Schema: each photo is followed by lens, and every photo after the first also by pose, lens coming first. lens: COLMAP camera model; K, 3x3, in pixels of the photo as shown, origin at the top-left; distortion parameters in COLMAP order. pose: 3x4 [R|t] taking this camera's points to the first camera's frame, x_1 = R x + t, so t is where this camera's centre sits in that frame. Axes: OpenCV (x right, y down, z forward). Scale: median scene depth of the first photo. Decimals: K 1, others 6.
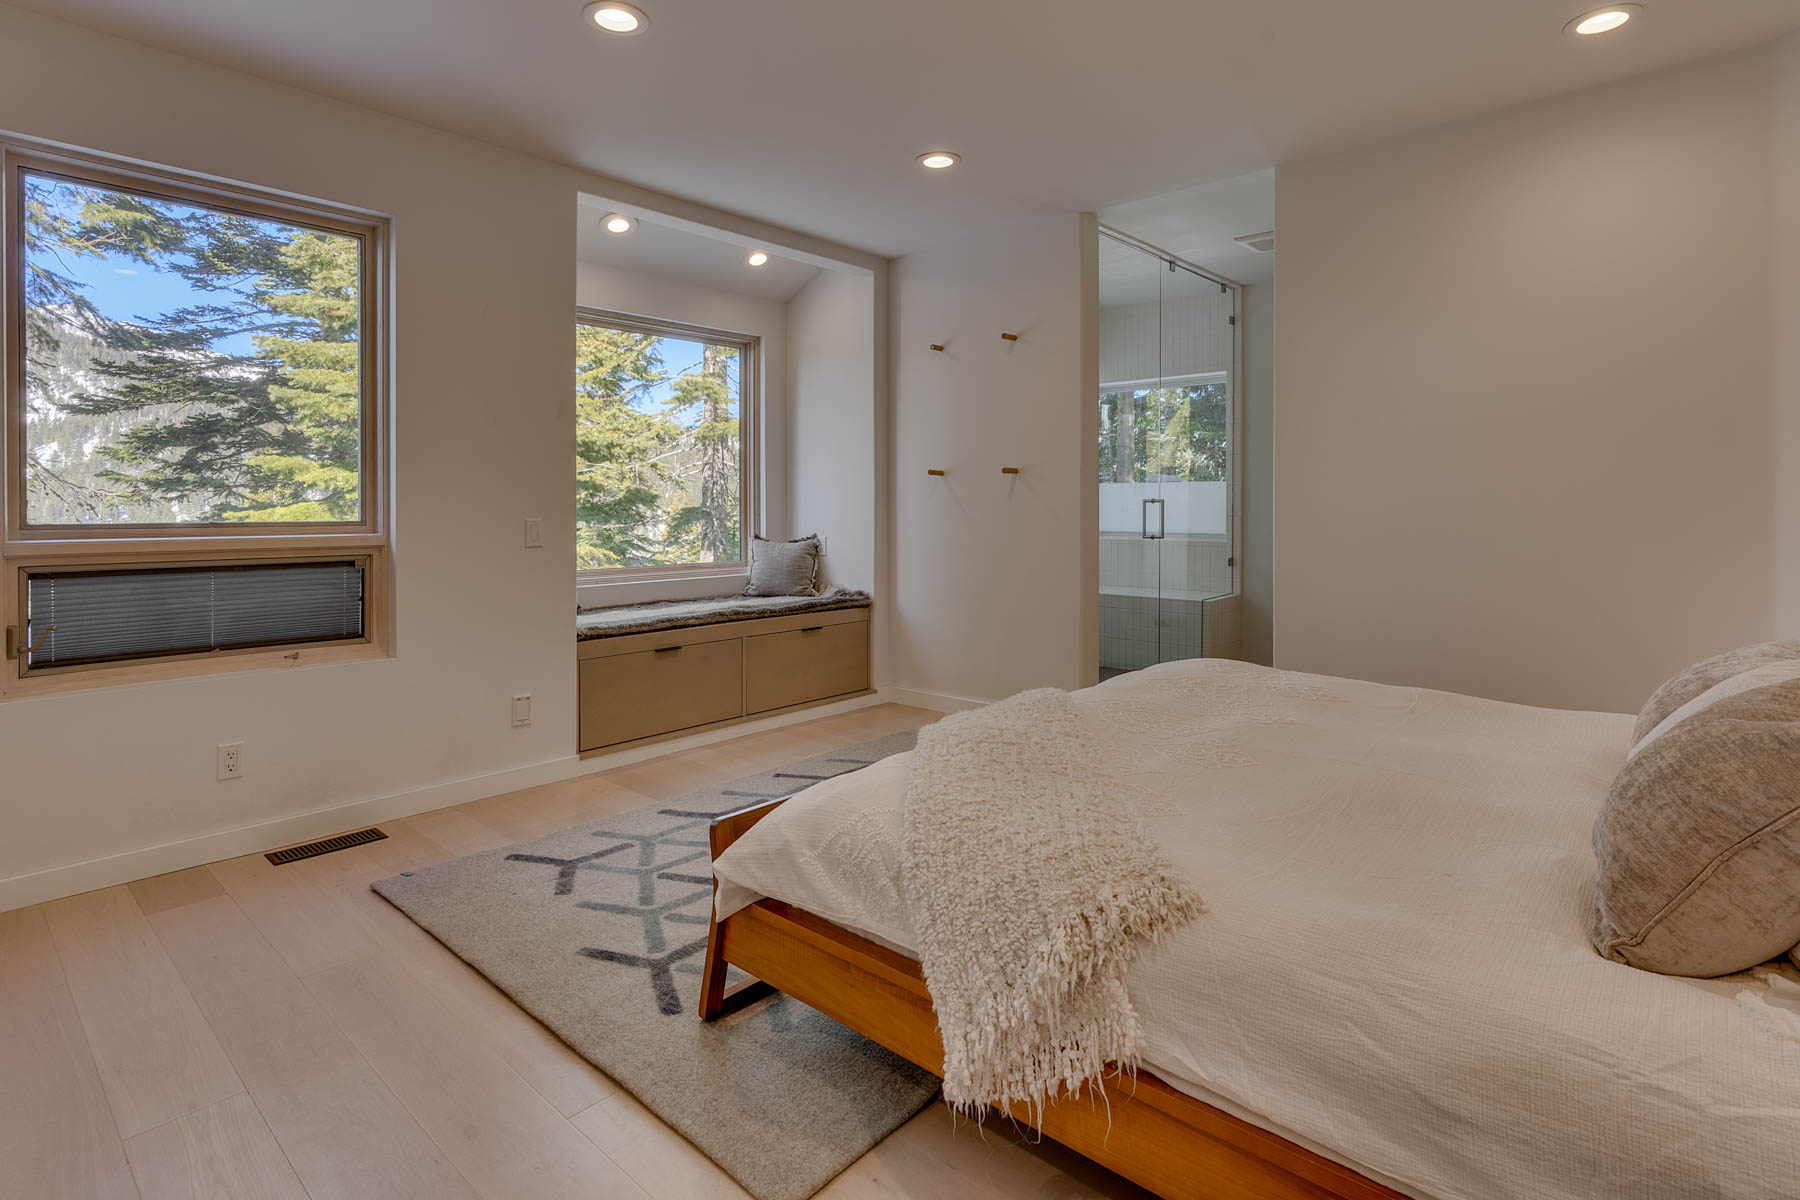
lens RADIAL K [[904.2, 0, 890.6], [0, 904.2, 515.5], [0, 0, 1]] dist [0.002876, 0.000993]
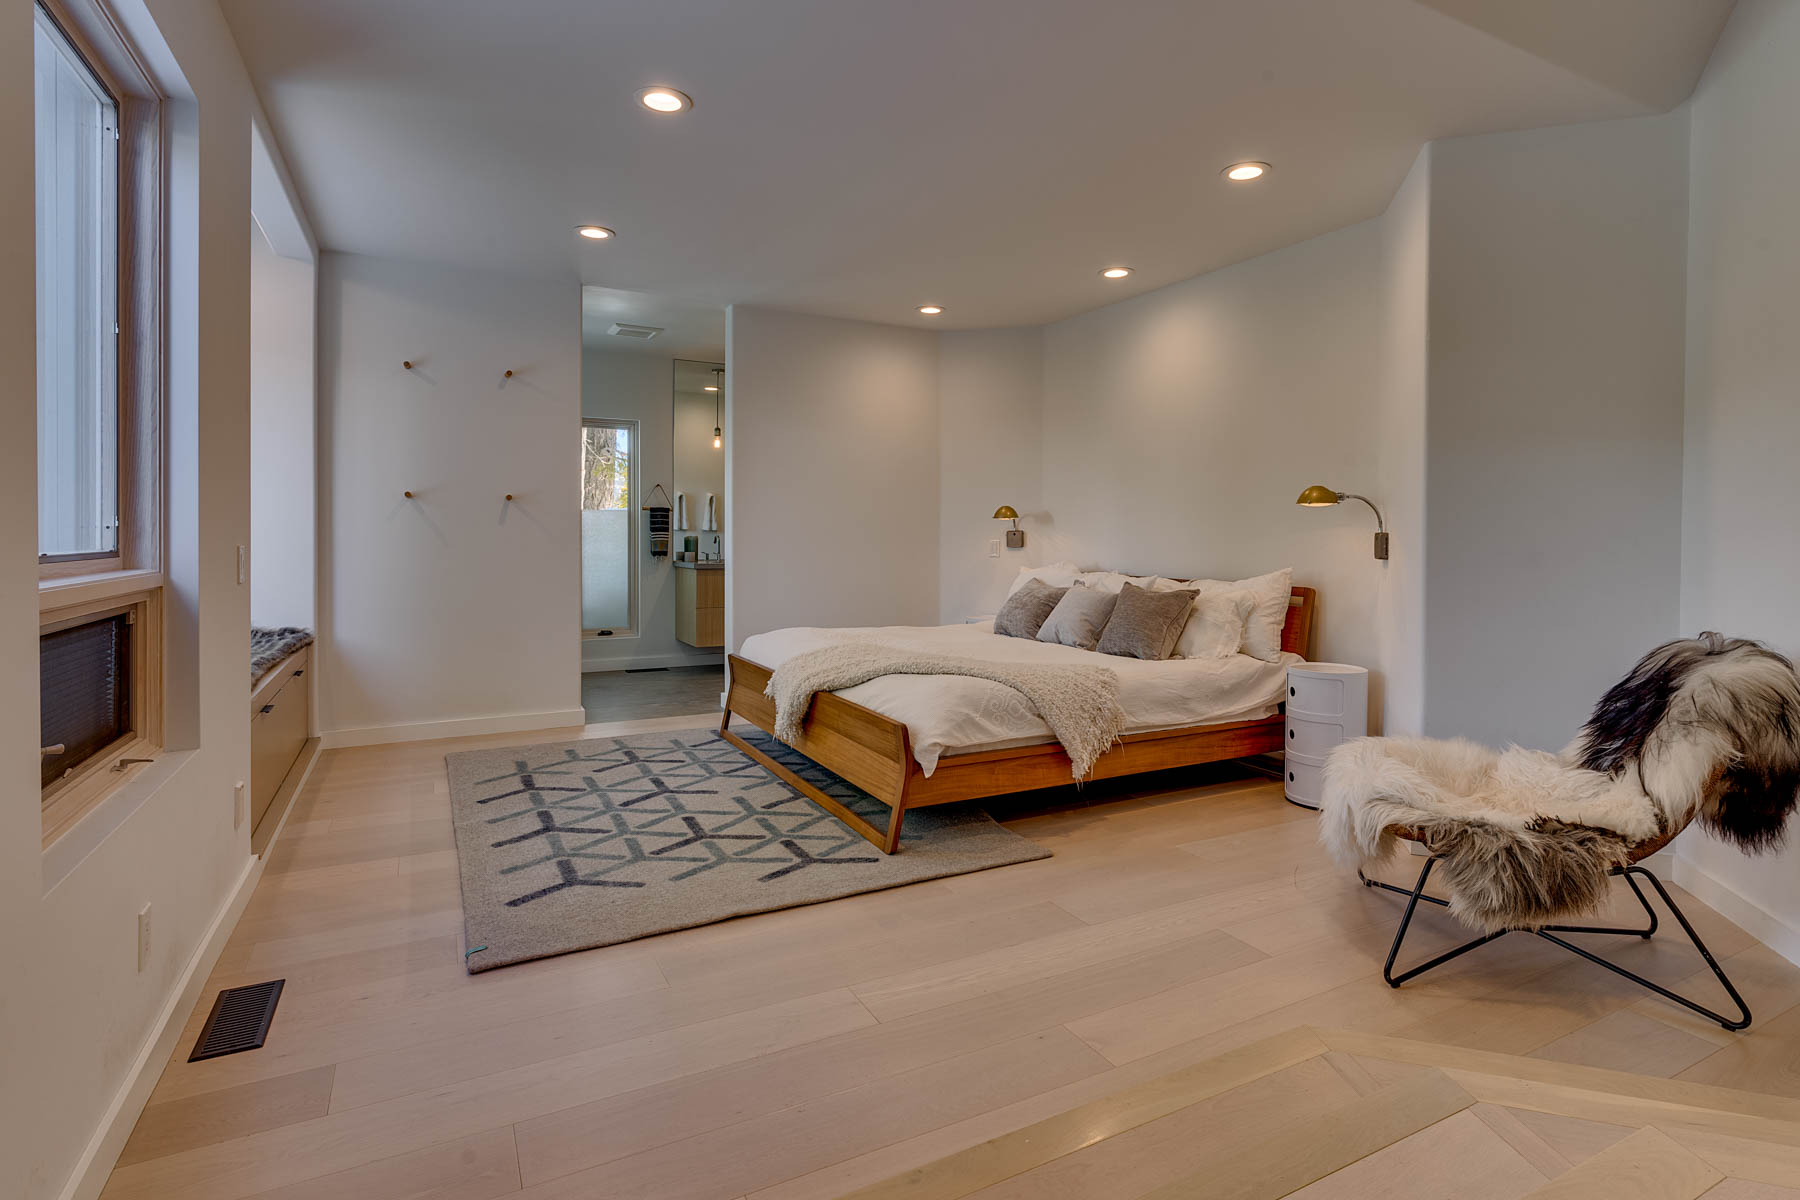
lens RADIAL K [[904.2, 0, 899.7], [0, 904.2, 533.7], [0, 0, 1]] dist [0.002876, 0.000993]
pose [[0.344153, -0.001245, 0.938913, -1.209568], [0.006055, 0.999981, -0.000893, -0.002894], [-0.938894, 0.005993, 0.344154, 0.312318]]
